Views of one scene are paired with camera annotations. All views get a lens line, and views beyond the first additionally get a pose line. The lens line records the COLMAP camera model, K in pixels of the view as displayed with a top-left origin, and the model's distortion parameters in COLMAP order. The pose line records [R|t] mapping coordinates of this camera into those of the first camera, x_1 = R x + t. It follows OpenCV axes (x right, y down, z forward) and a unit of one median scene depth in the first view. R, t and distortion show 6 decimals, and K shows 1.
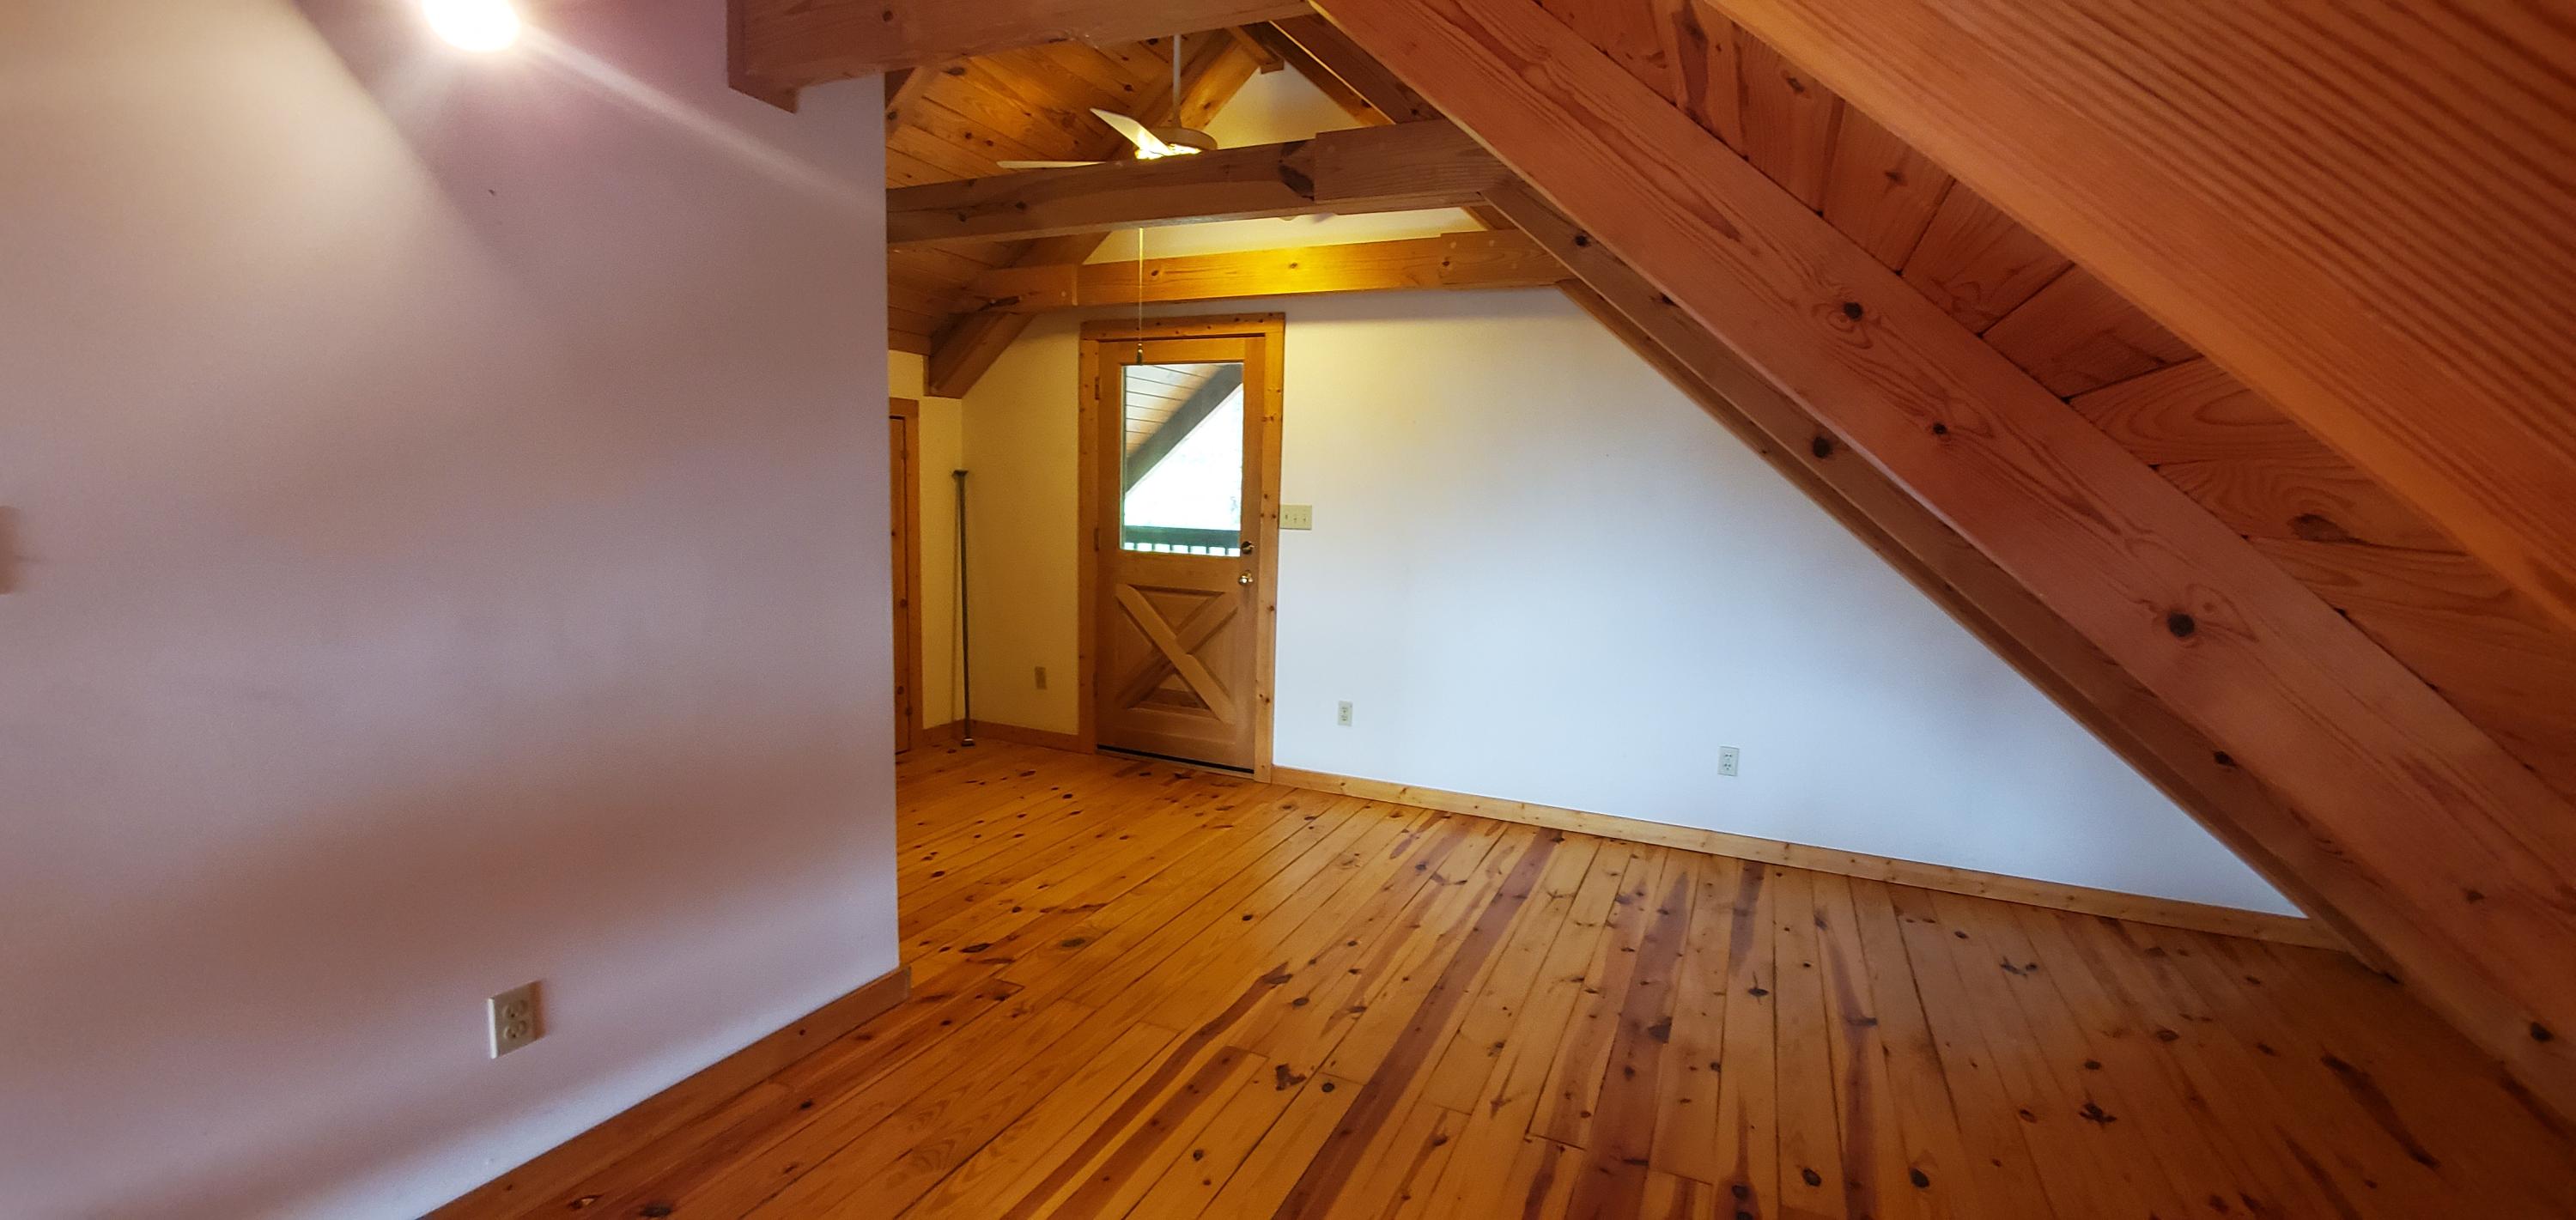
lens RADIAL K [[1012.5, 0, 1315.8], [0, 1012.5, 597.5], [0, 0, 1]] dist [-0.001602, -0.000176]
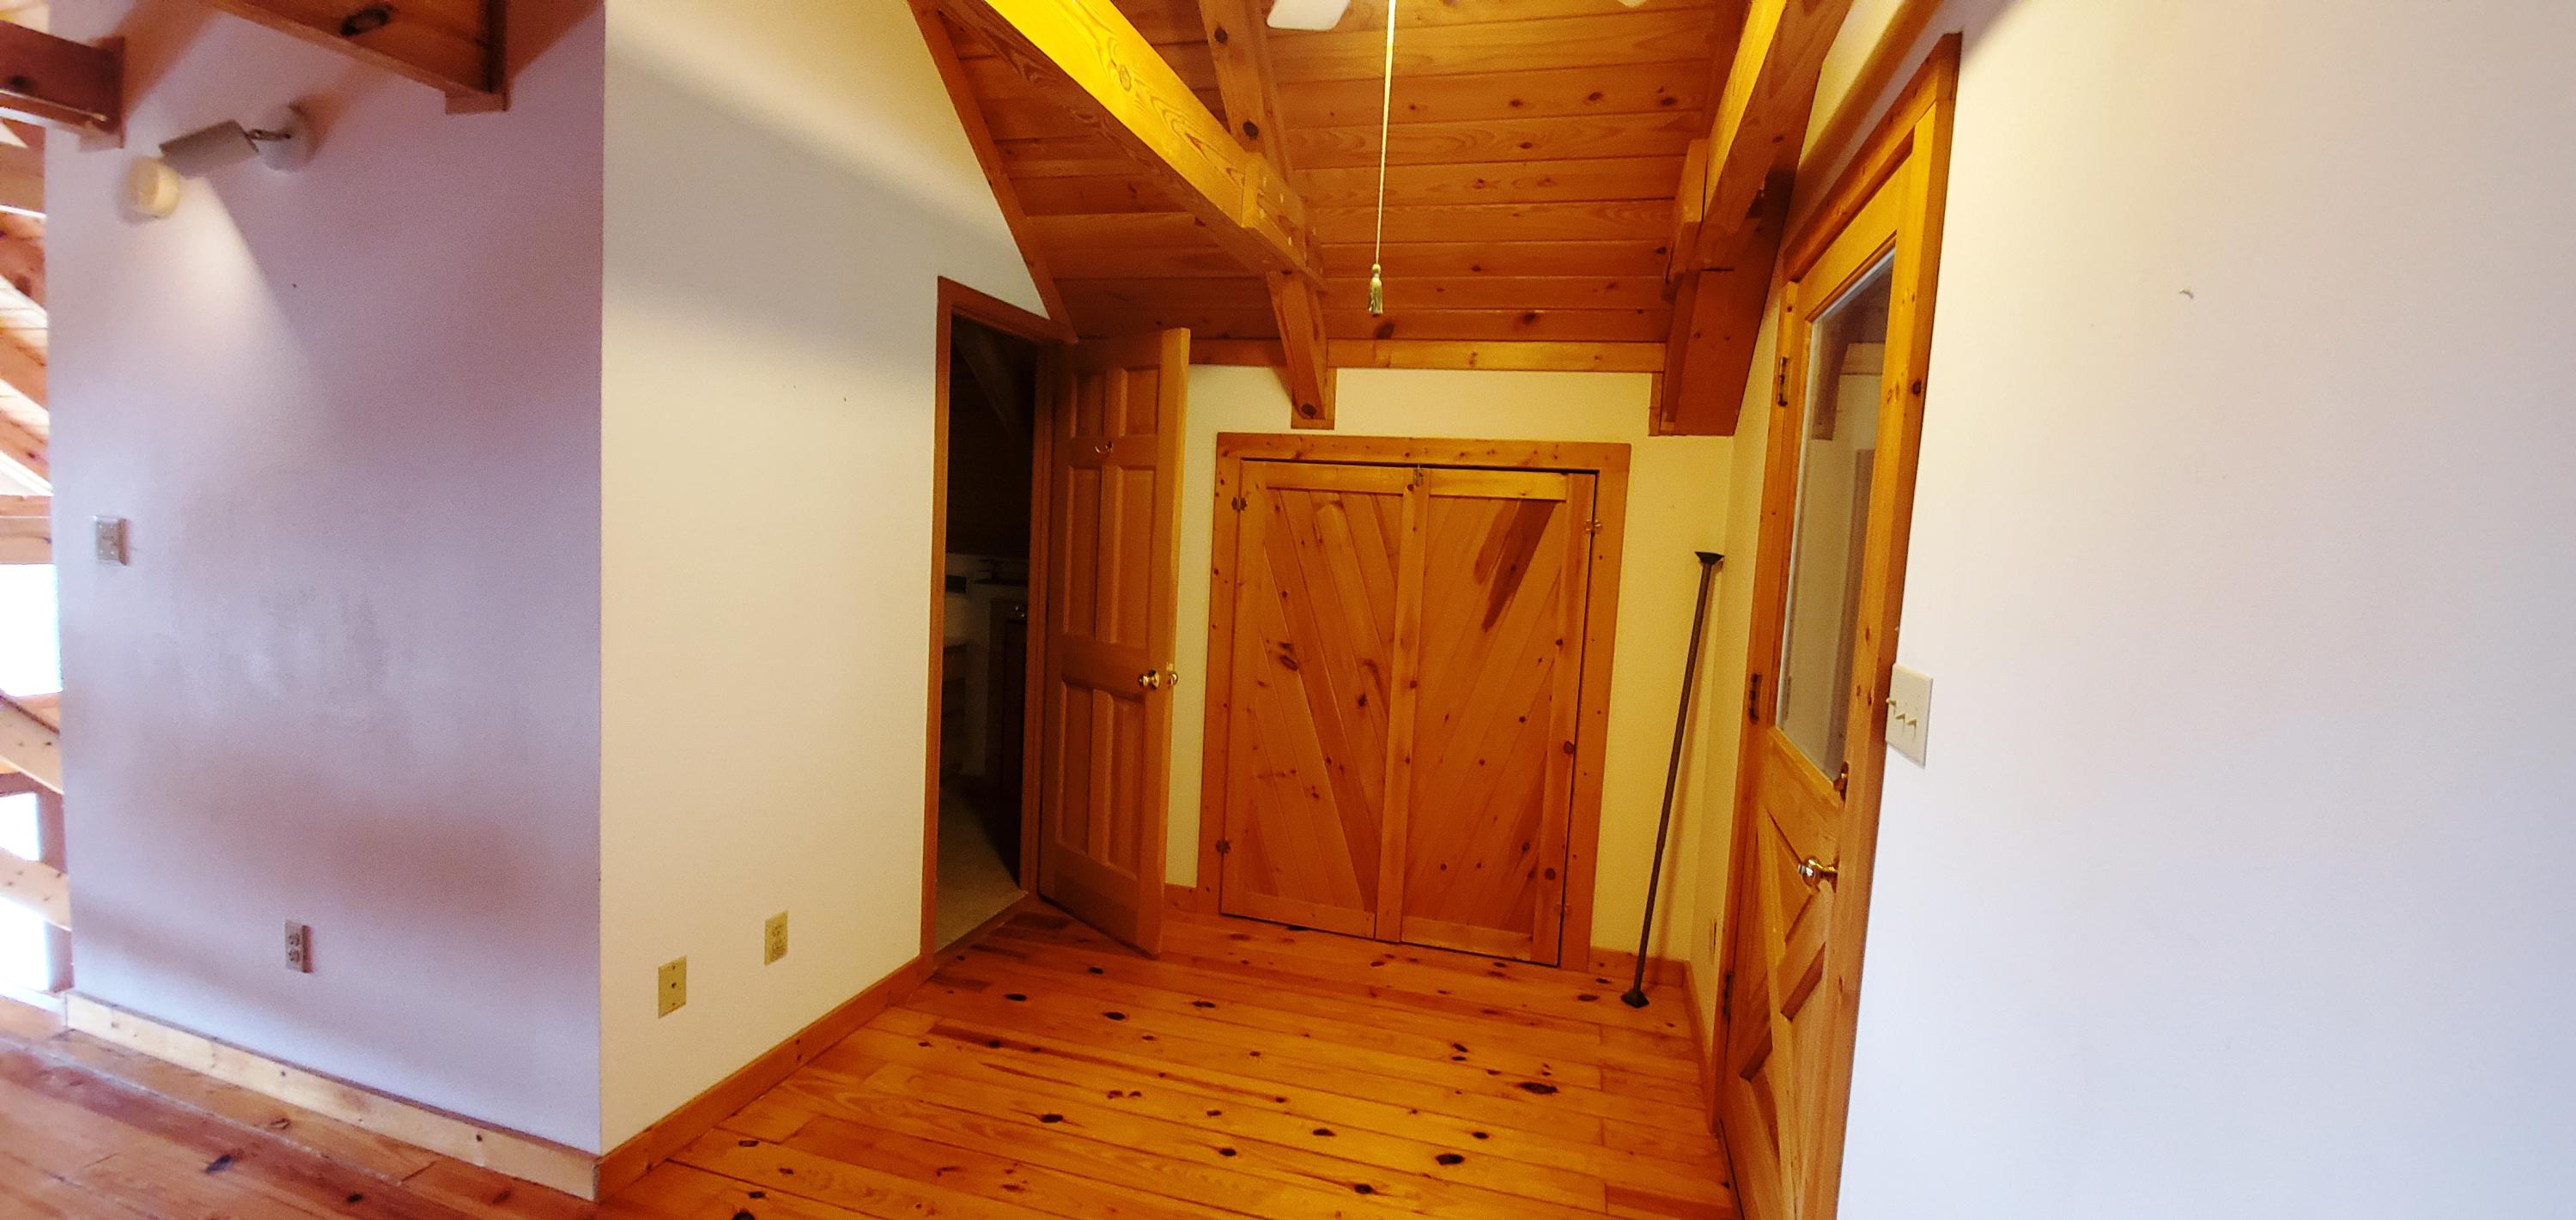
lens RADIAL K [[1012.5, 0, 1315.8], [0, 1012.5, 597.5], [0, 0, 1]] dist [-0.001602, -0.000176]
pose [[0.159440, 0.054570, -0.985698, 0.237859], [-0.154629, 0.987527, 0.029660, -0.093140], [0.975022, 0.147688, 0.165890, 0.777067]]
